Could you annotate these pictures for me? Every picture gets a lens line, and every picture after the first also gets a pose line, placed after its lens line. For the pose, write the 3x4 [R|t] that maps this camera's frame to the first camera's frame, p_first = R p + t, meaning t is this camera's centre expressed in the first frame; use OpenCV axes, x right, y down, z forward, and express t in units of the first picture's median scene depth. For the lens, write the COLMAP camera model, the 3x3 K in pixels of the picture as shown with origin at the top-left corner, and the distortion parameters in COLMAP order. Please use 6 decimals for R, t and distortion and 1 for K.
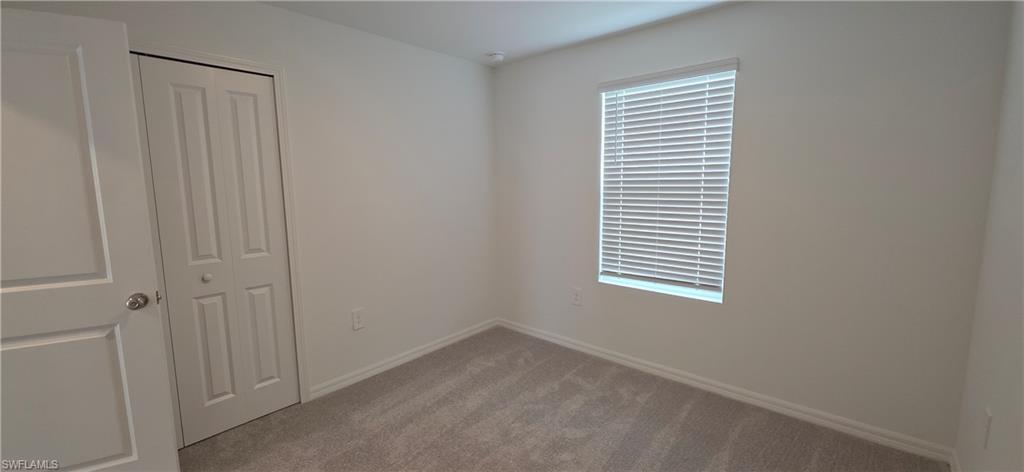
lens RADIAL K [[410.1, 0, 515.3], [0, 410.1, 232.4], [0, 0, 1]] dist [0.002840, -0.000477]
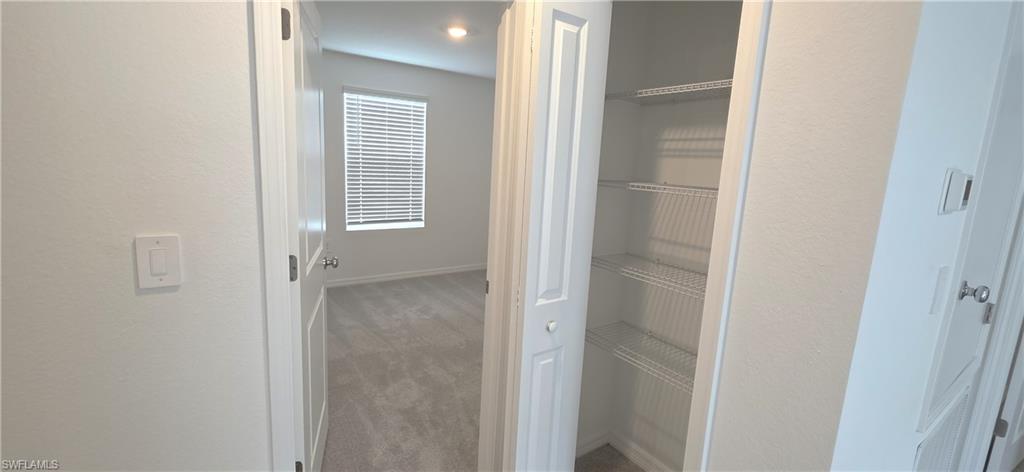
lens RADIAL K [[410.1, 0, 514.4], [0, 410.1, 227.0], [0, 0, 1]] dist [0.002840, -0.000477]
pose [[0.245127, -0.130800, 0.960627, -1.145151], [0.066803, 0.990781, 0.117859, -0.018886], [-0.967187, 0.035283, 0.251605, 0.127485]]
